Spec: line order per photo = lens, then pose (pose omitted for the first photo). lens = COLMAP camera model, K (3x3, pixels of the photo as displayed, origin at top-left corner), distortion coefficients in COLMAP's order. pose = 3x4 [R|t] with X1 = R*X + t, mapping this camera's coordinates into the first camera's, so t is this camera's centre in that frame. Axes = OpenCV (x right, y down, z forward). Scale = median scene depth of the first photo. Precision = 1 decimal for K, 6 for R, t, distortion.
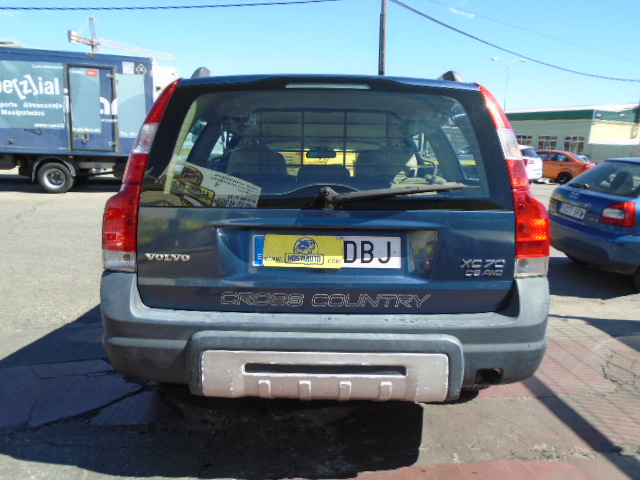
lens RADIAL K [[496.8, 0, 318.7], [0, 496.8, 236.3], [0, 0, 1]] dist [-0.001093, -0.001618]
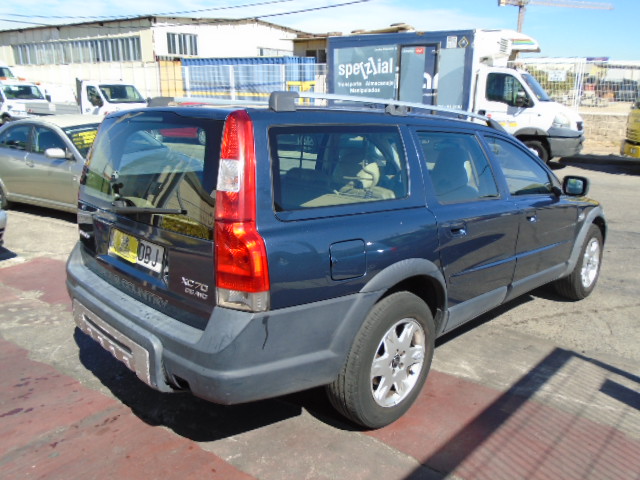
lens RADIAL K [[494.4, 0, 320.0], [0, 494.4, 240.0], [0, 0, 1]] dist [-0.005085, -0.000525]
pose [[0.710405, 0.170724, -0.682772, 0.194559], [-0.114373, 0.985241, 0.127353, -0.033016], [0.694437, -0.012382, 0.719447, 0.065170]]
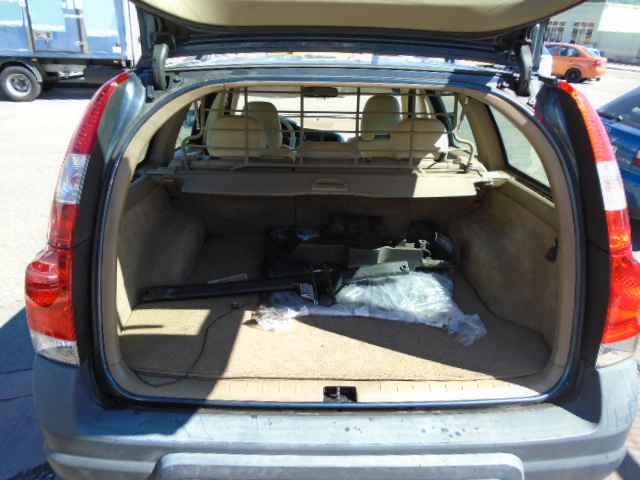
lens RADIAL K [[496.8, 0, 318.7], [0, 496.8, 236.3], [0, 0, 1]] dist [-0.001093, -0.001618]
pose [[0.999838, -0.004130, 0.017520, -0.004954], [0.000264, 0.976575, 0.215177, -0.042170], [-0.017999, -0.215138, 0.976418, 0.052033]]
